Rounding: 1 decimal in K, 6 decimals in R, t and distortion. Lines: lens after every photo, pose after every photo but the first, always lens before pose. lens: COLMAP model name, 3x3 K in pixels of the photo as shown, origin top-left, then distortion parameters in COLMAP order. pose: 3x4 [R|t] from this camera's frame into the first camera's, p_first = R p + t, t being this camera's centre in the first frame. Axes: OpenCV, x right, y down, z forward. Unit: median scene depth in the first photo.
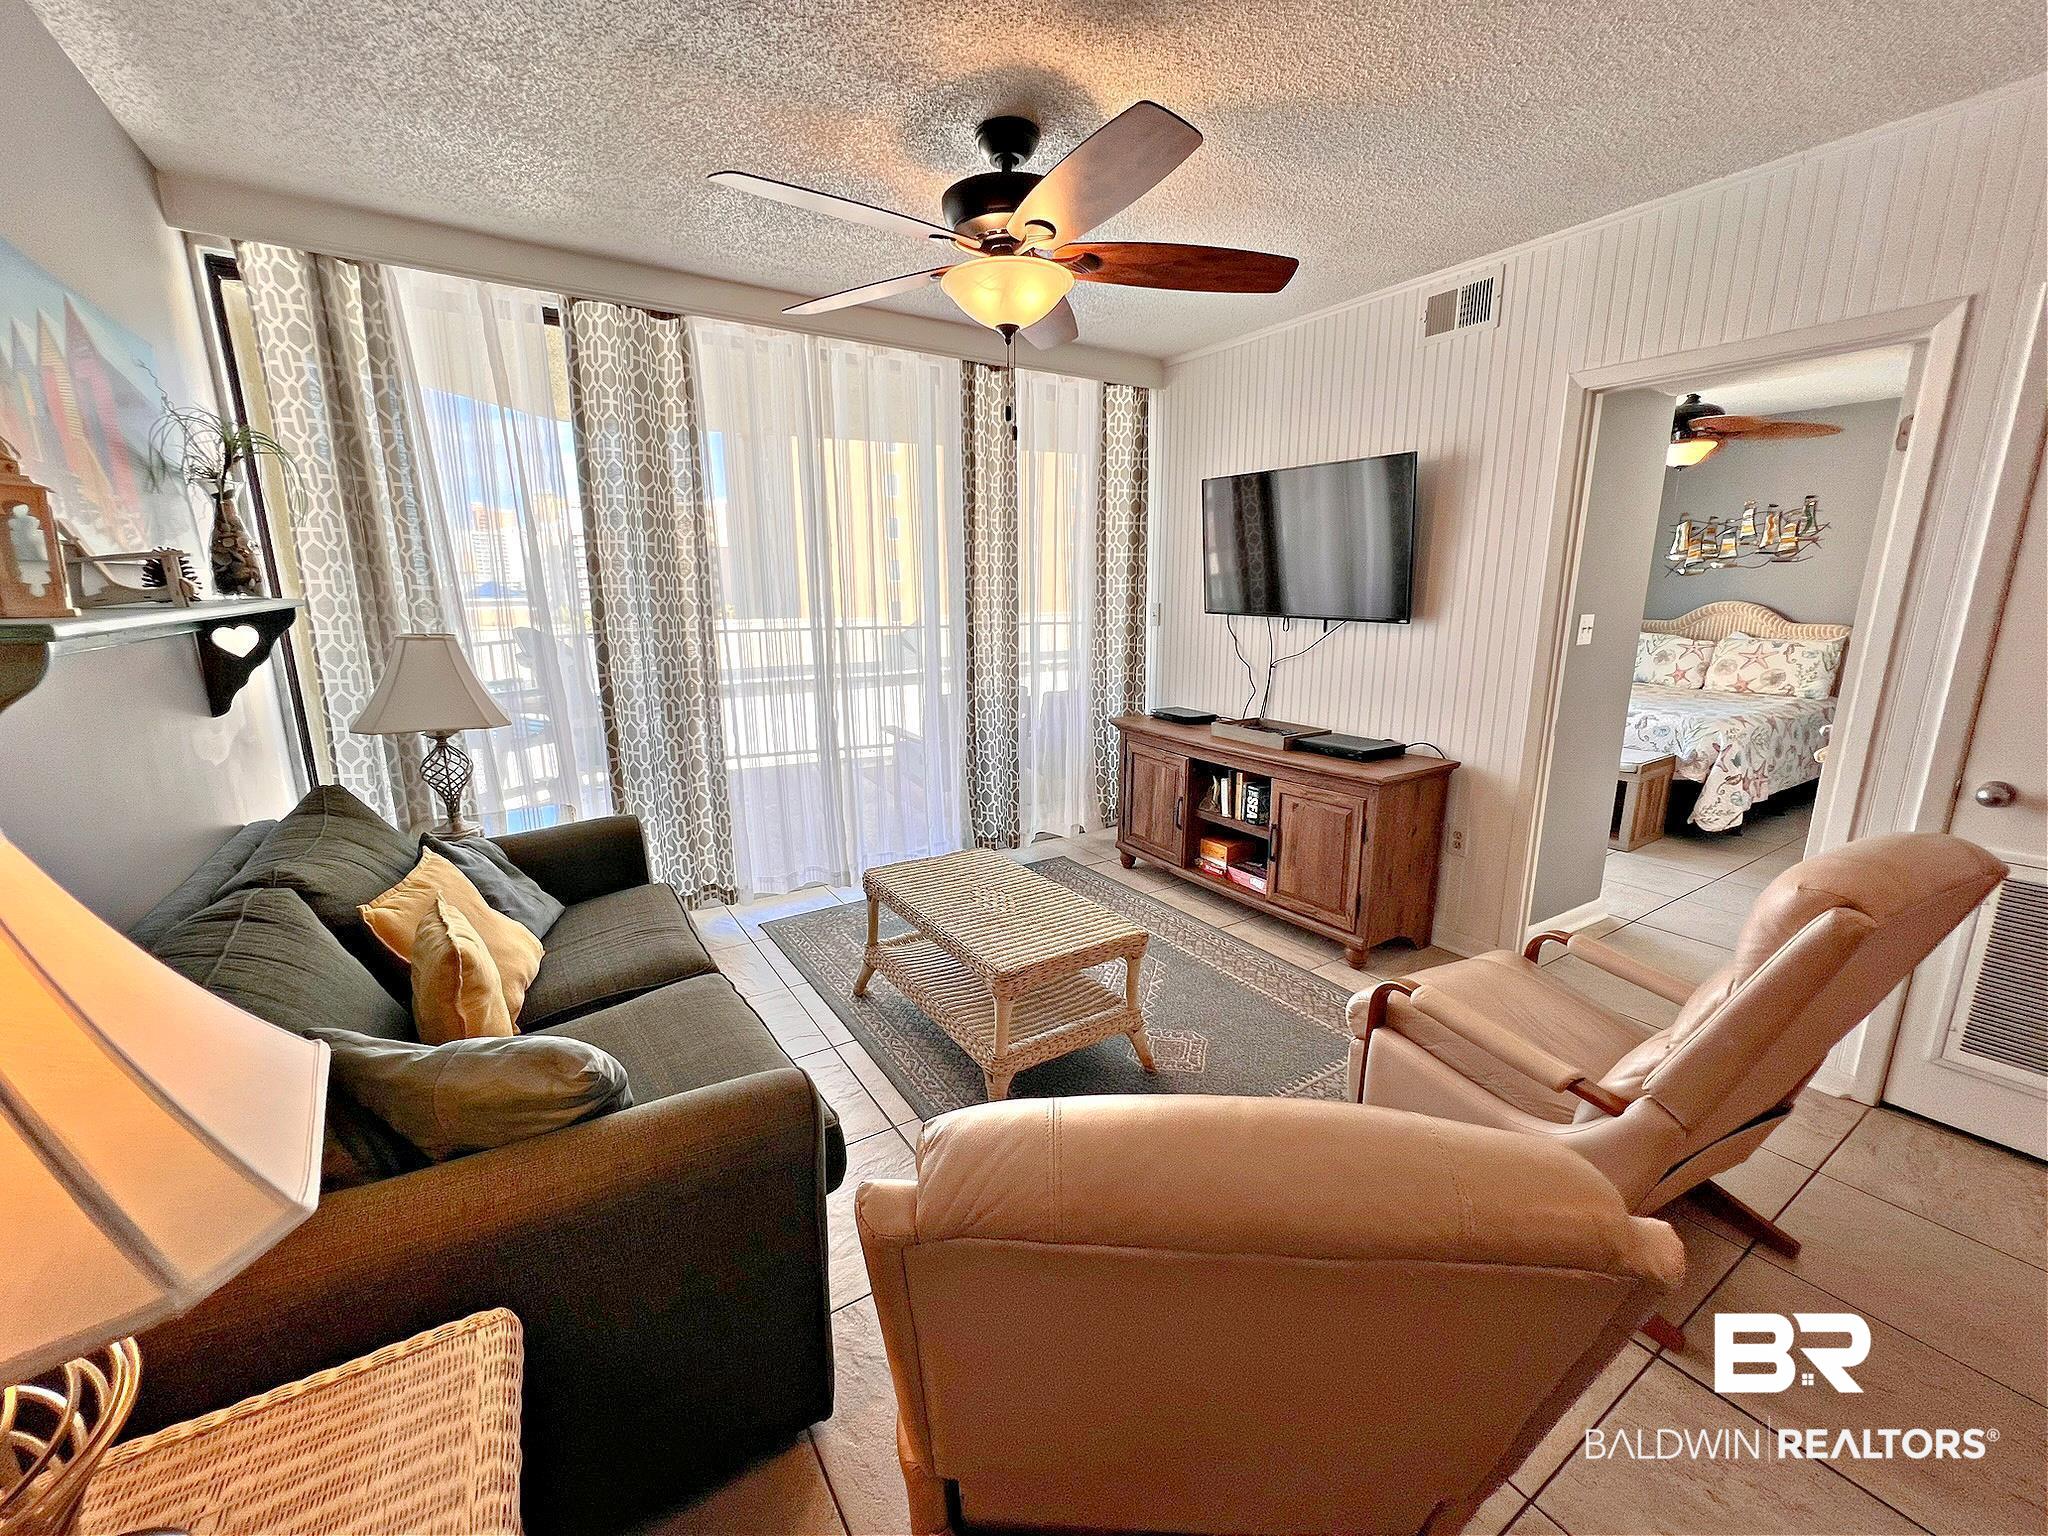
lens RADIAL K [[821.5, 0, 1020.7], [0, 821.5, 763.0], [0, 0, 1]] dist [-0.001144, 0.000044]
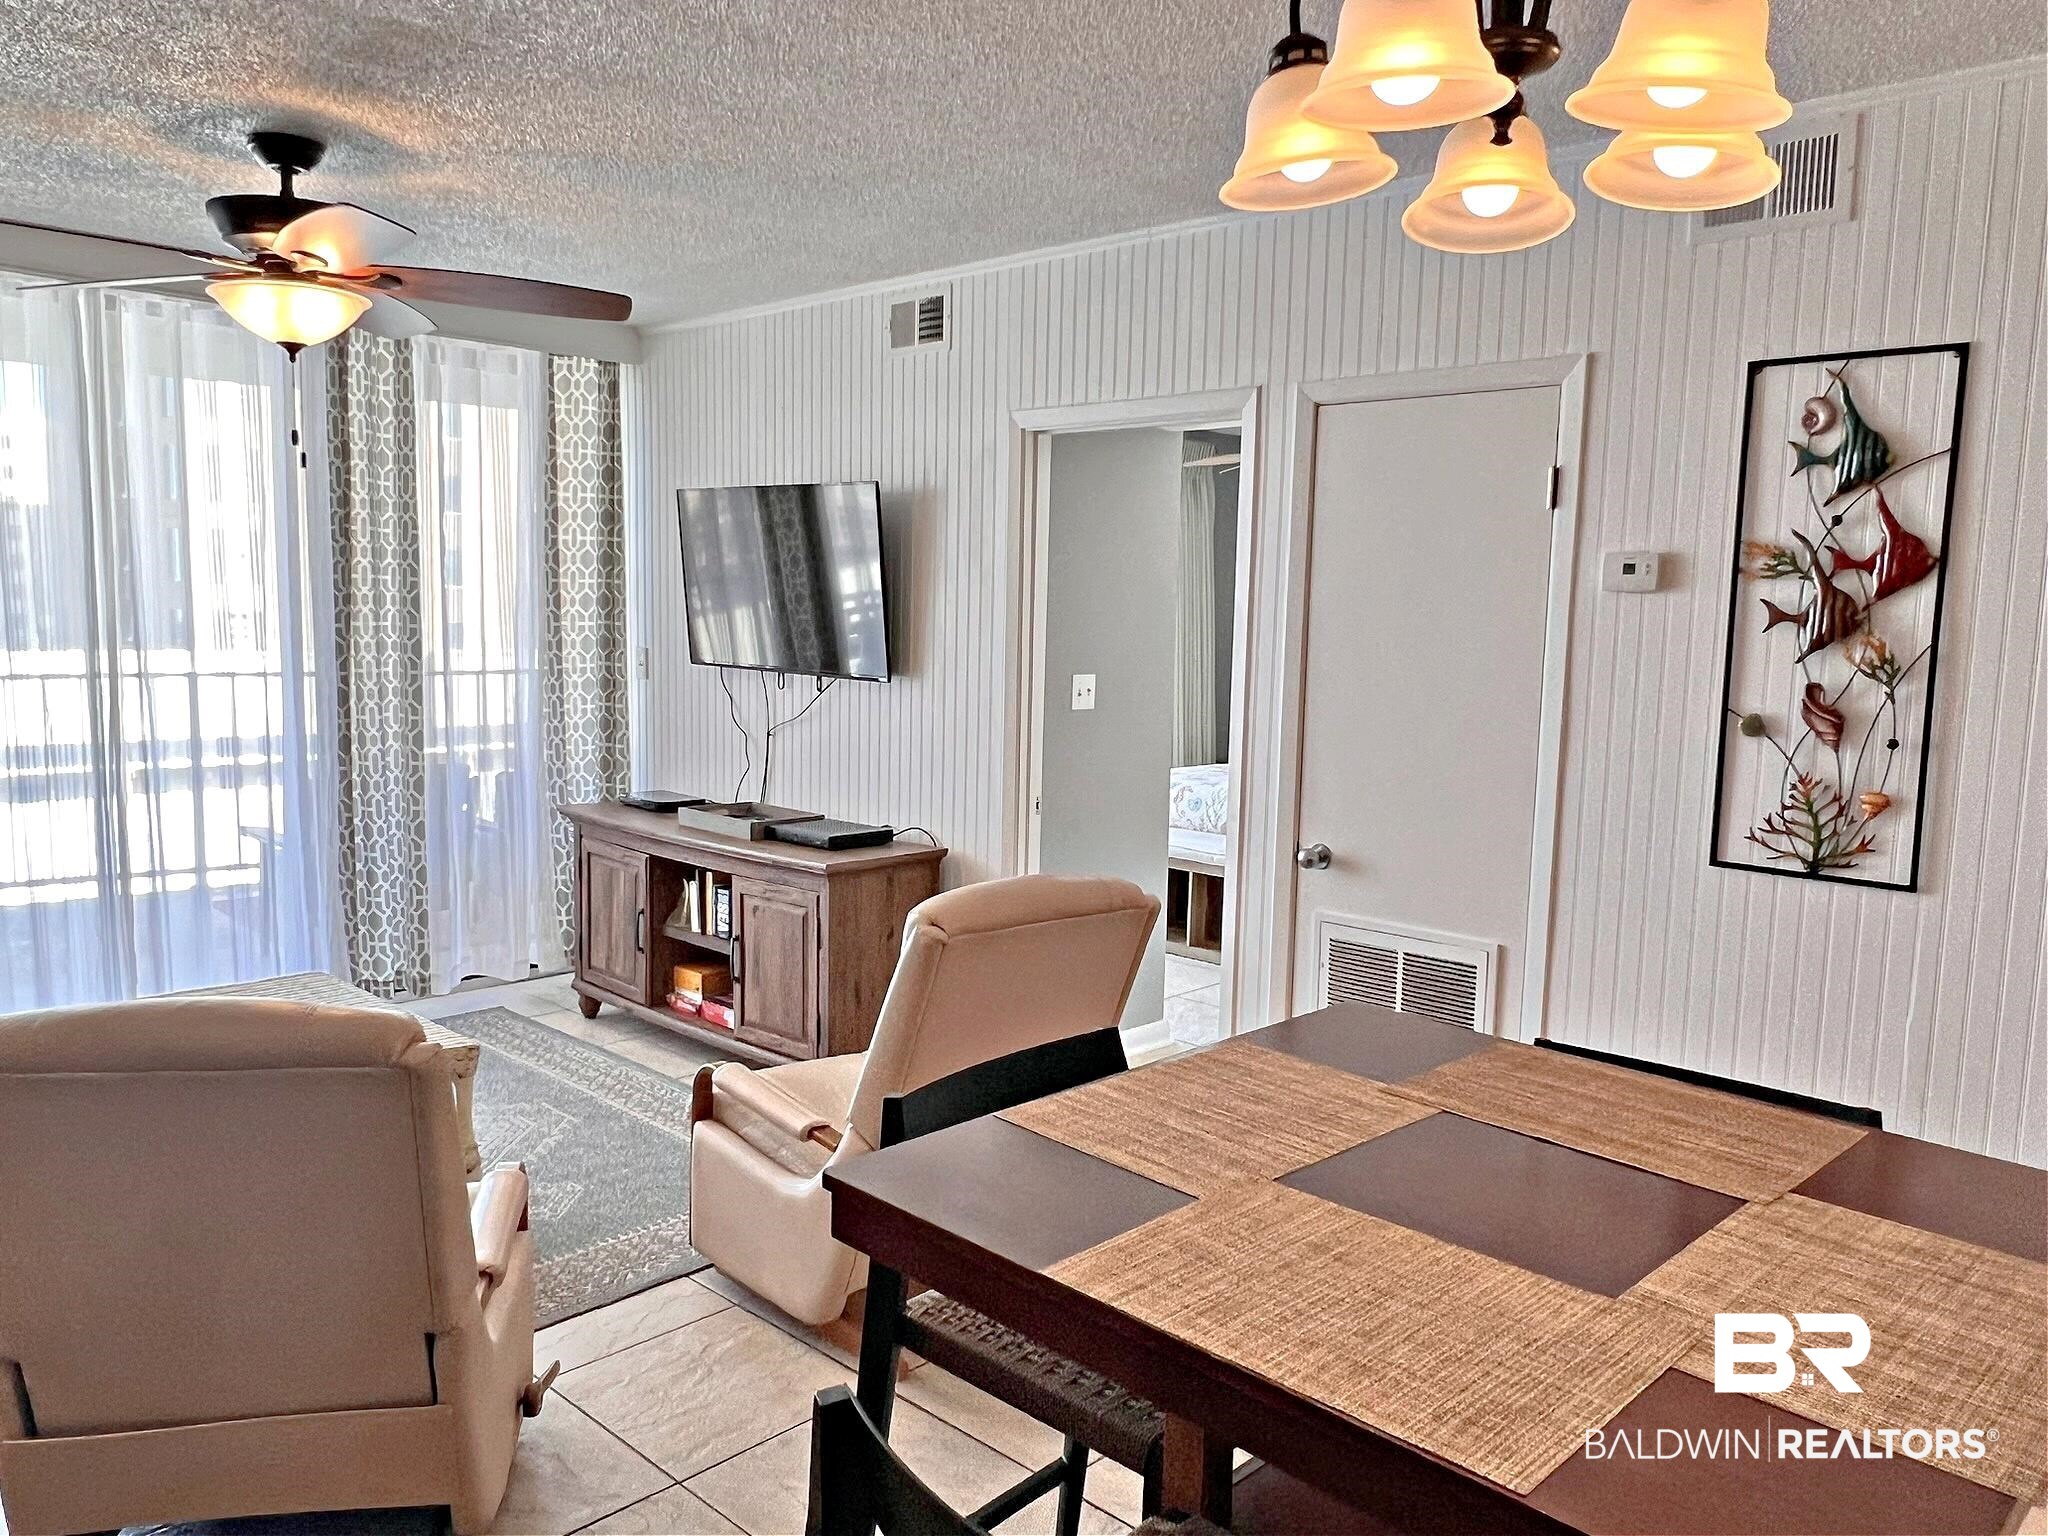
lens RADIAL K [[1489.6, 0, 1016.9], [0, 1489.6, 777.3], [0, 0, 1]] dist [-0.004527, 0.000908]
pose [[0.971180, -0.001931, 0.238339, 0.210658], [0.024784, 0.995365, -0.092926, 0.058014], [-0.237055, 0.096154, 0.966726, -0.400068]]
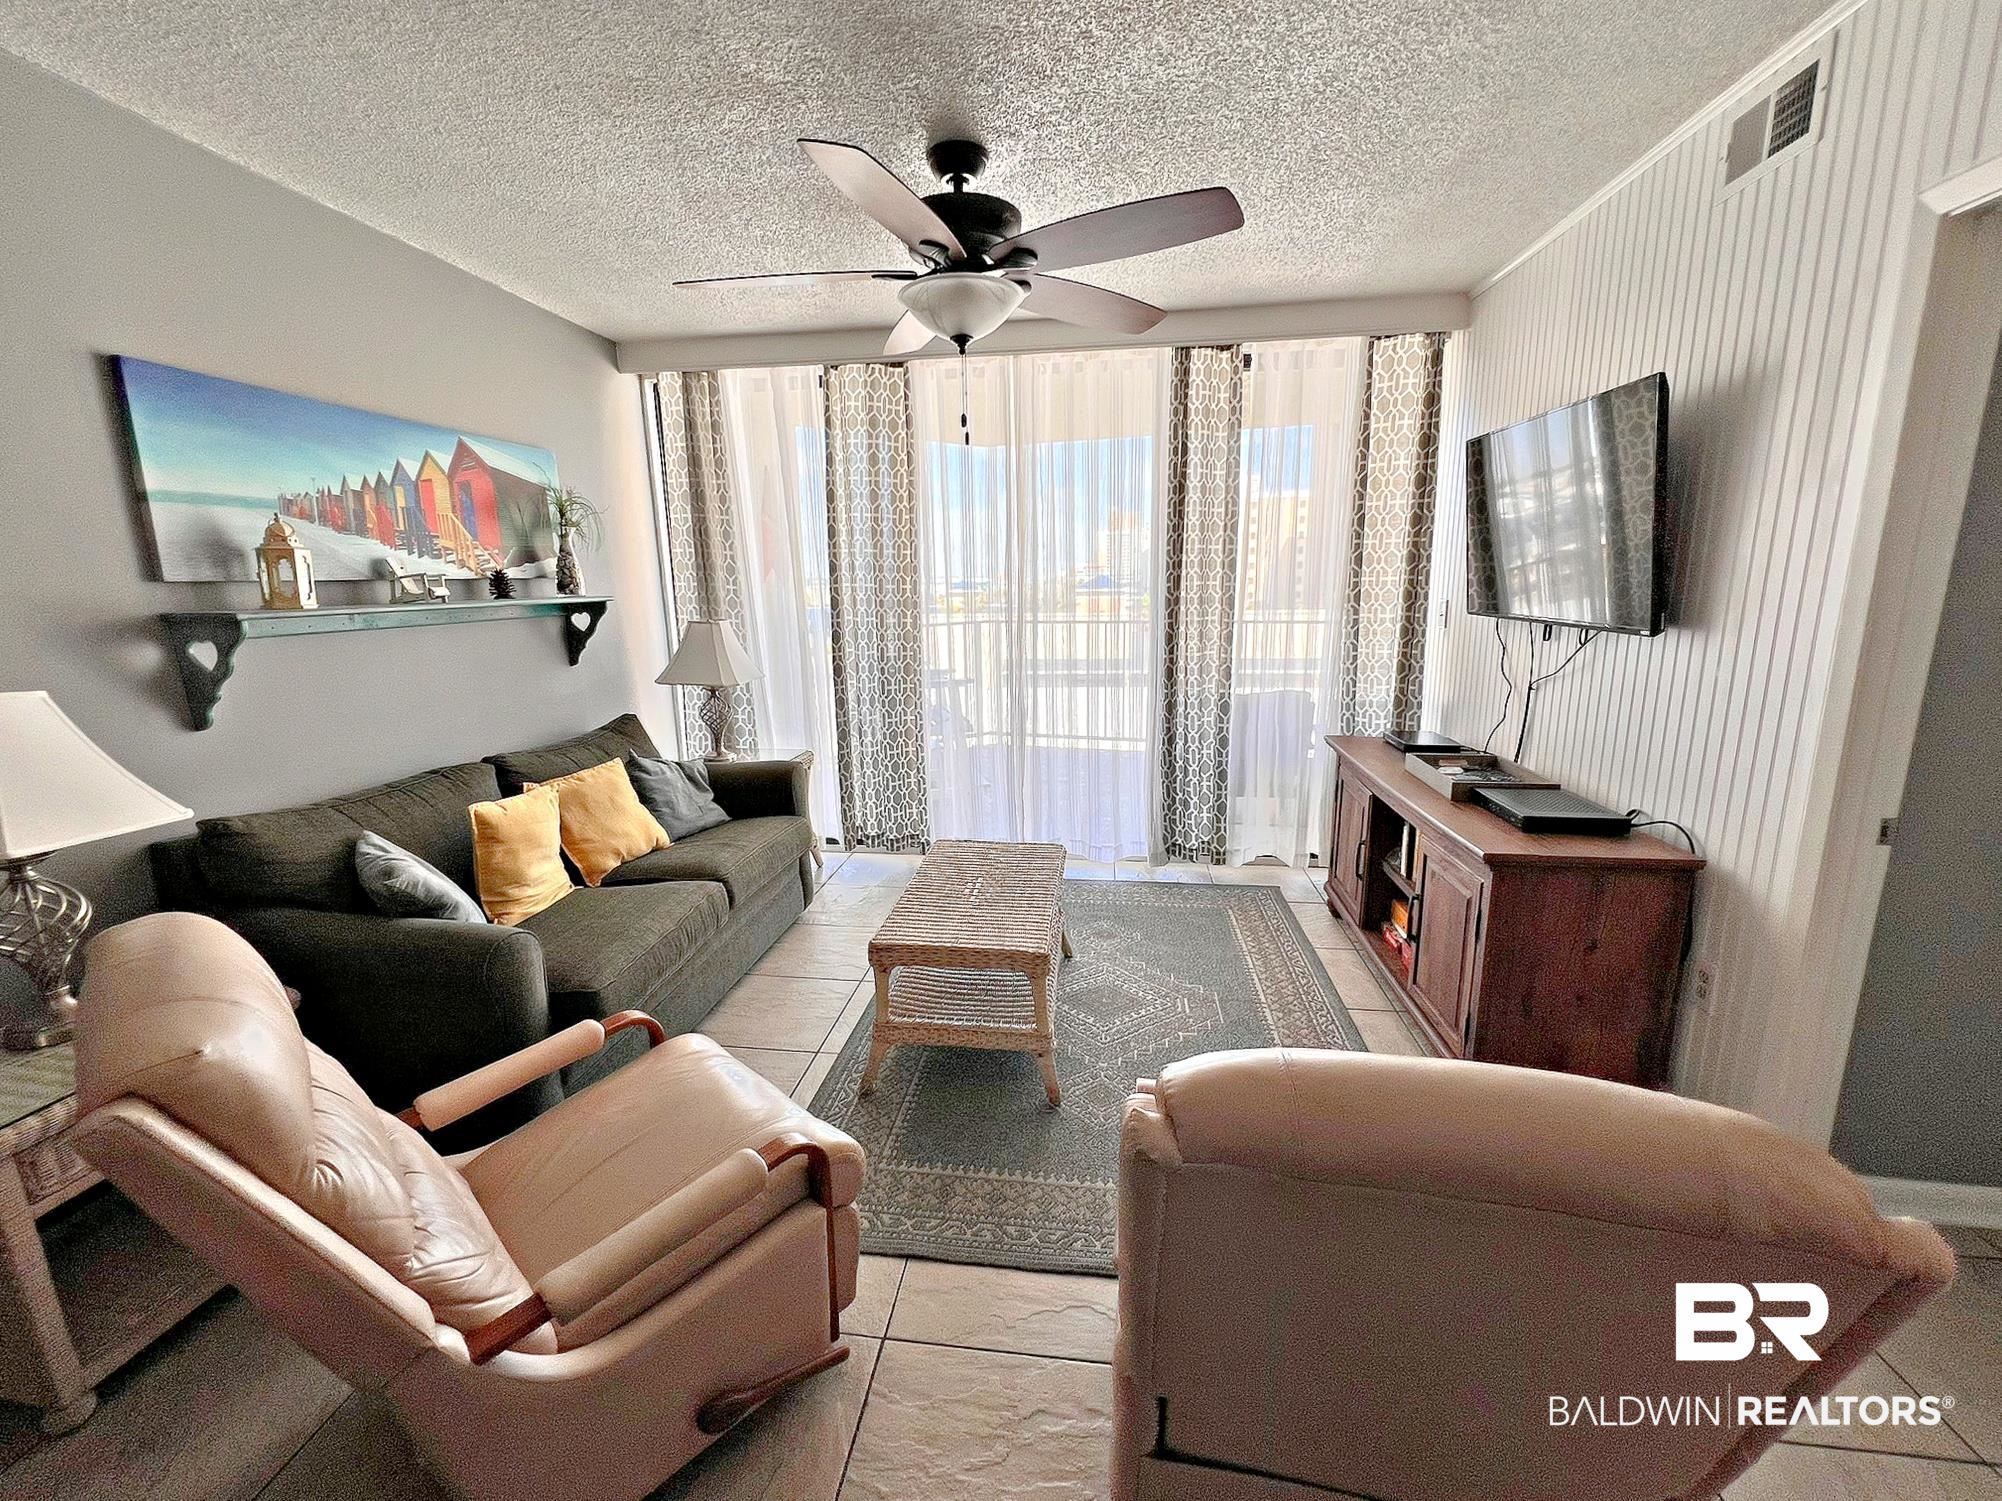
lens RADIAL K [[821.2, 0, 993.6], [0, 821.2, 748.1], [0, 0, 1]] dist [-0.000020, -0.000428]
pose [[0.759418, 0.121515, -0.639155, 0.437910], [-0.125249, 0.991333, 0.039655, -0.036244], [0.638434, 0.049938, 0.768055, 0.147671]]
